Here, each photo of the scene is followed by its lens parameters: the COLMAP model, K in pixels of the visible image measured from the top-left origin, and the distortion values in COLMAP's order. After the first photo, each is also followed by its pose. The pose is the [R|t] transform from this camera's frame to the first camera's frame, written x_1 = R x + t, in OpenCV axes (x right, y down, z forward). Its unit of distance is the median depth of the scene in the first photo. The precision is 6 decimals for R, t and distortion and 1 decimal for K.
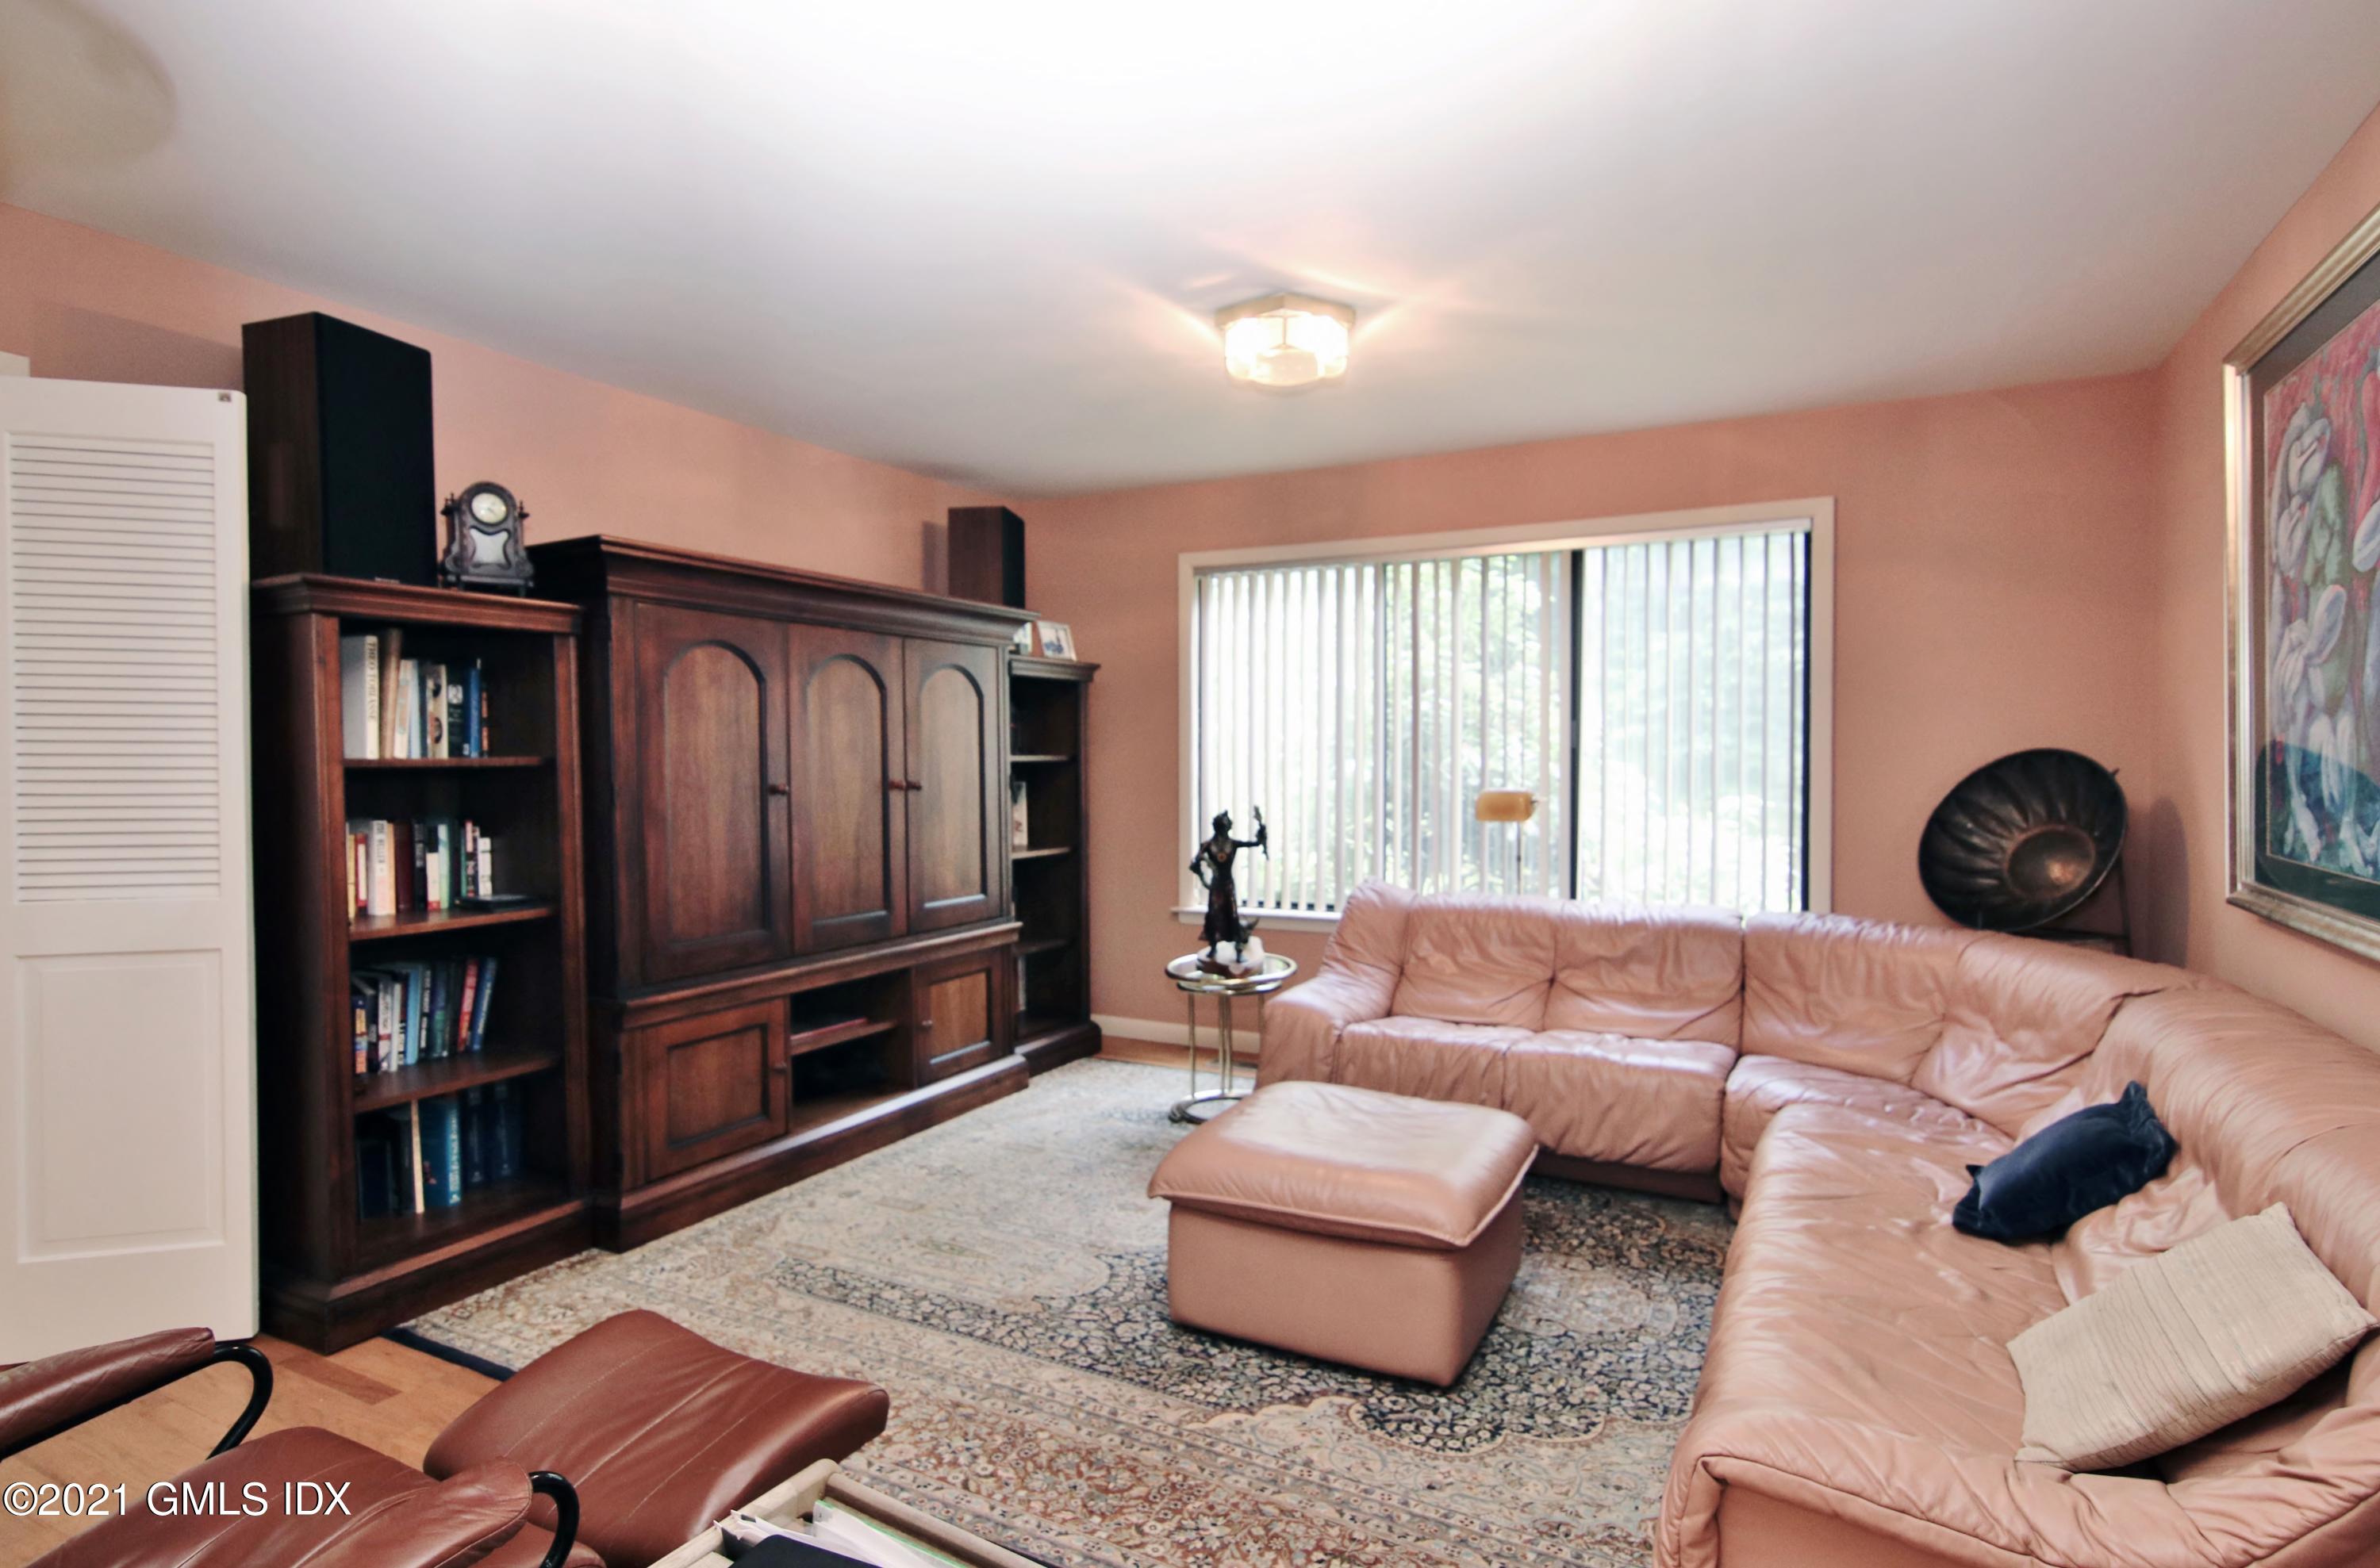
lens RADIAL K [[1228.7, 0, 1190.1], [0, 1228.7, 774.0], [0, 0, 1]] dist [0.000057, 0.000482]
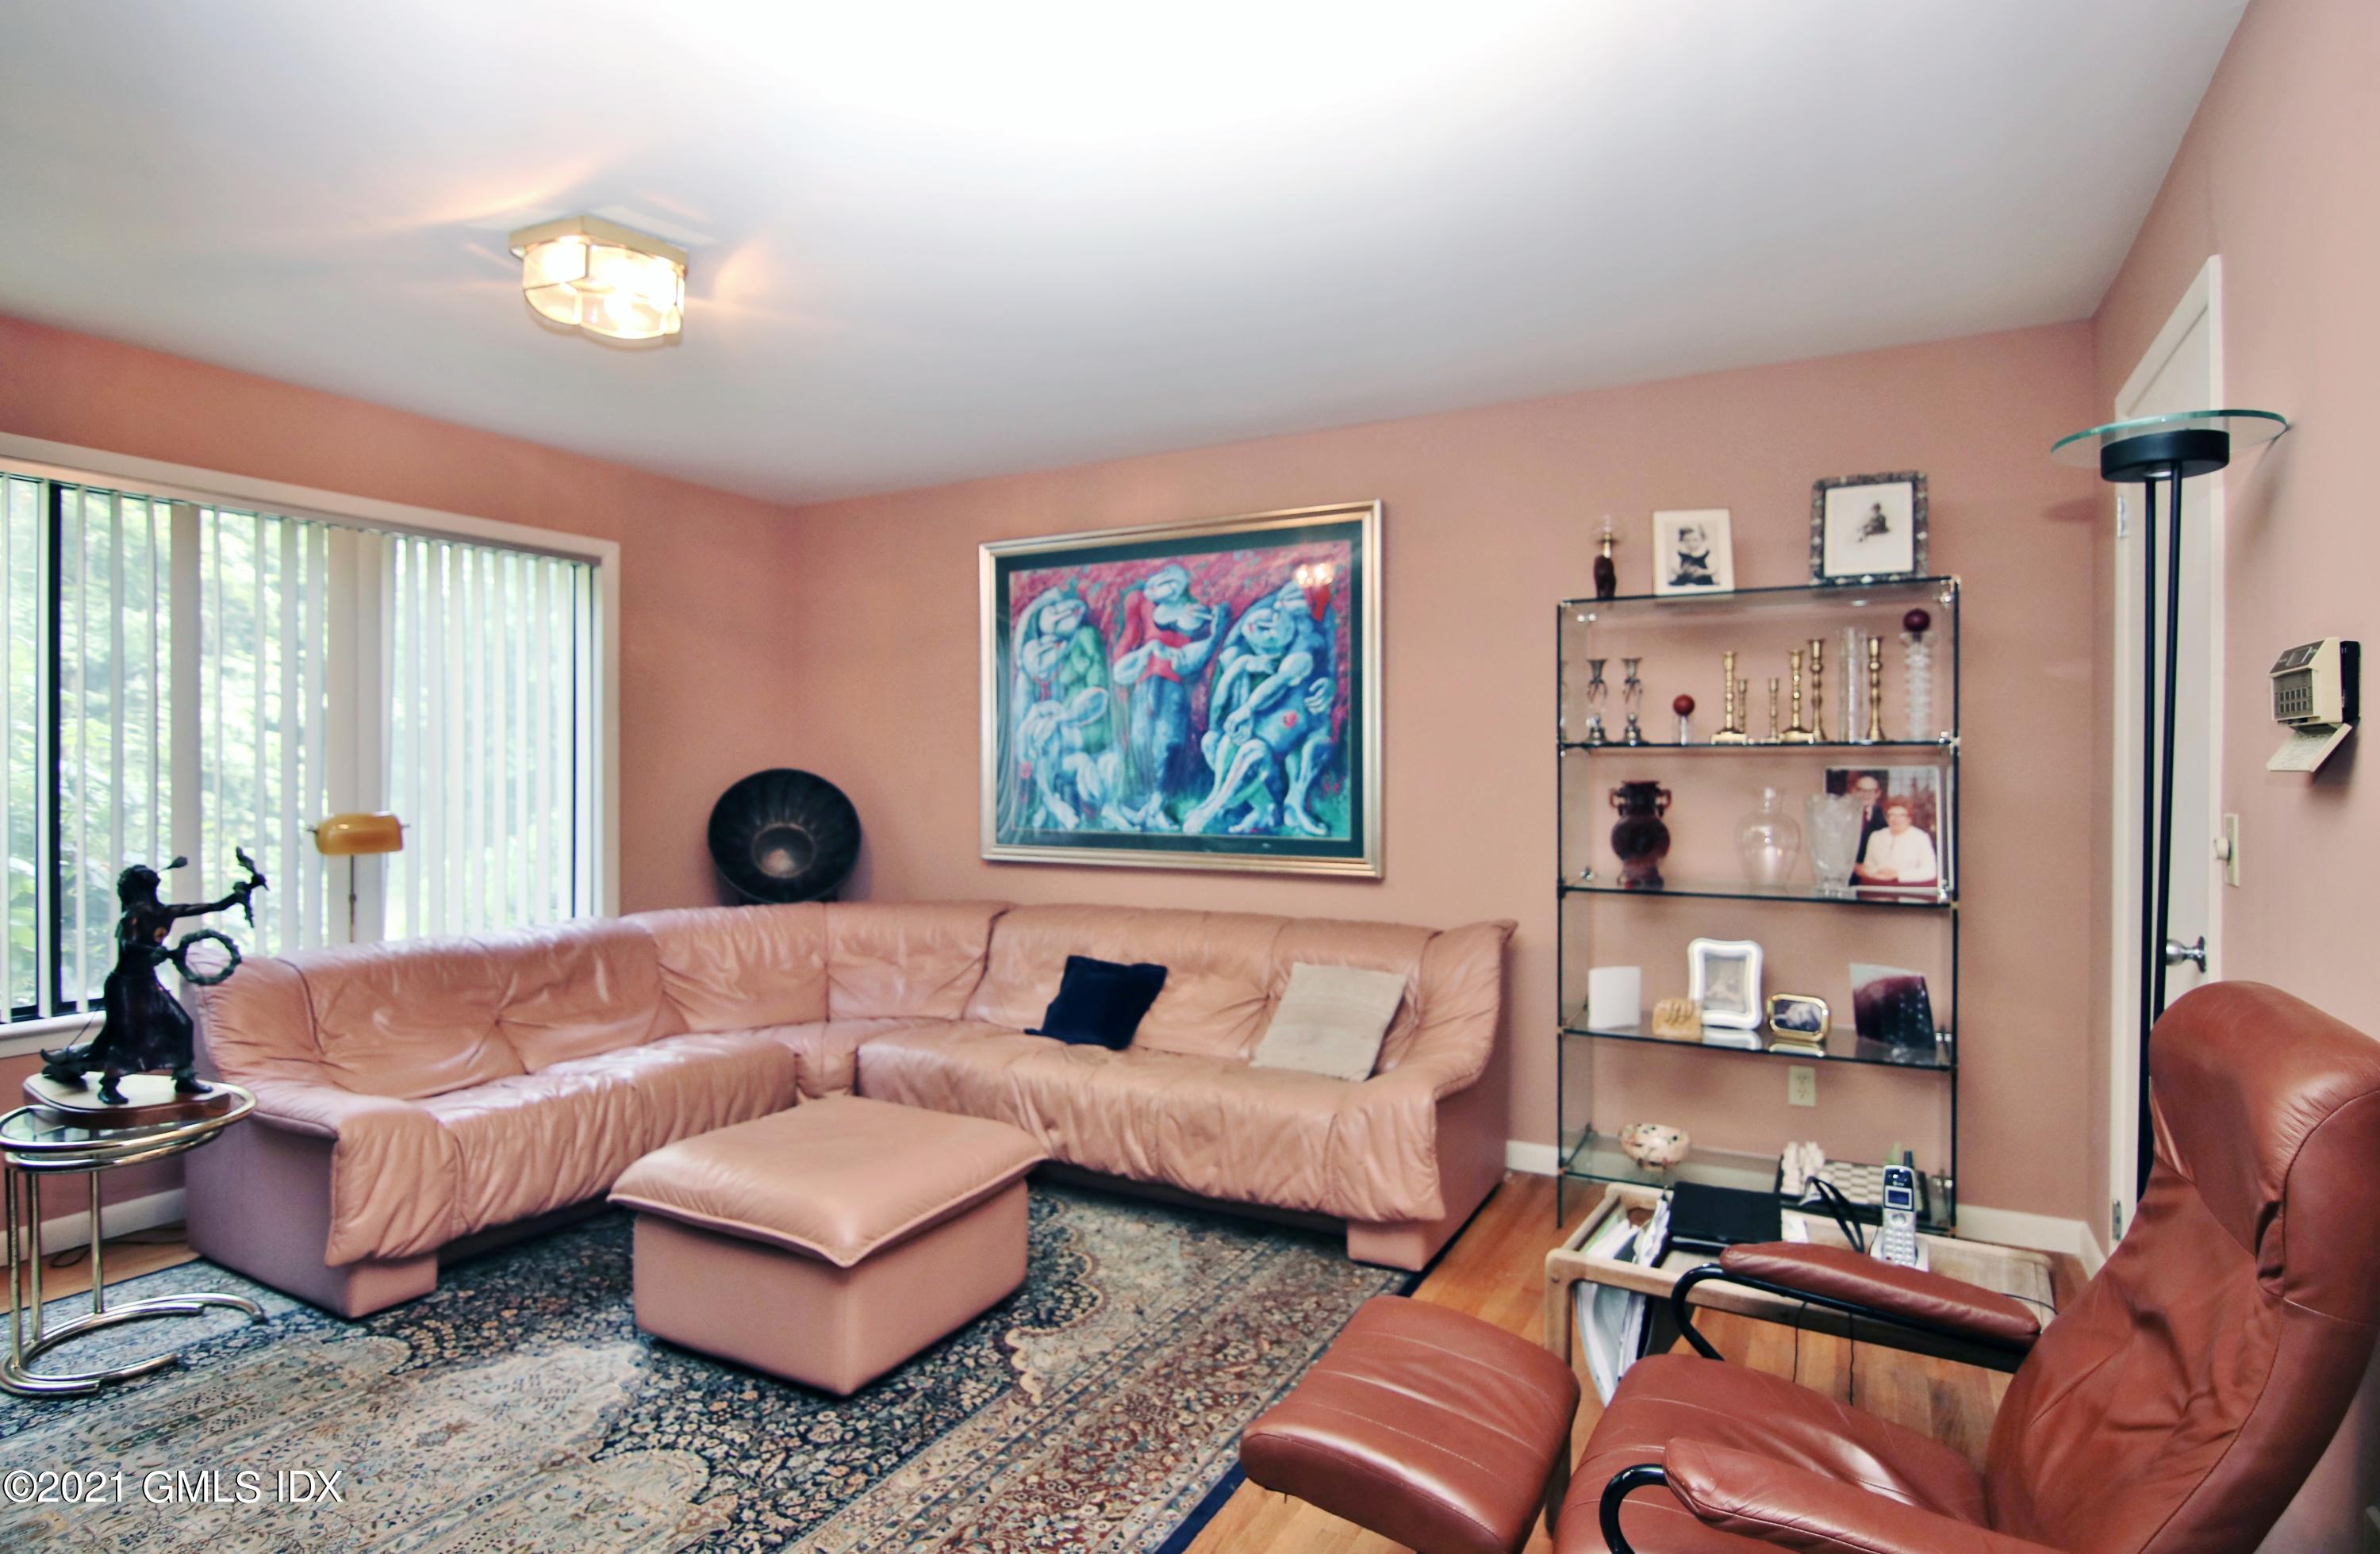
lens RADIAL K [[1220.9, 0, 1191.5], [0, 1220.9, 781.5], [0, 0, 1]] dist [-0.014709, -0.002721]
pose [[0.010826, -0.004016, 0.999933, -0.971756], [0.013814, 0.999897, 0.003867, -0.008017], [-0.999846, 0.013771, 0.010880, 0.783886]]
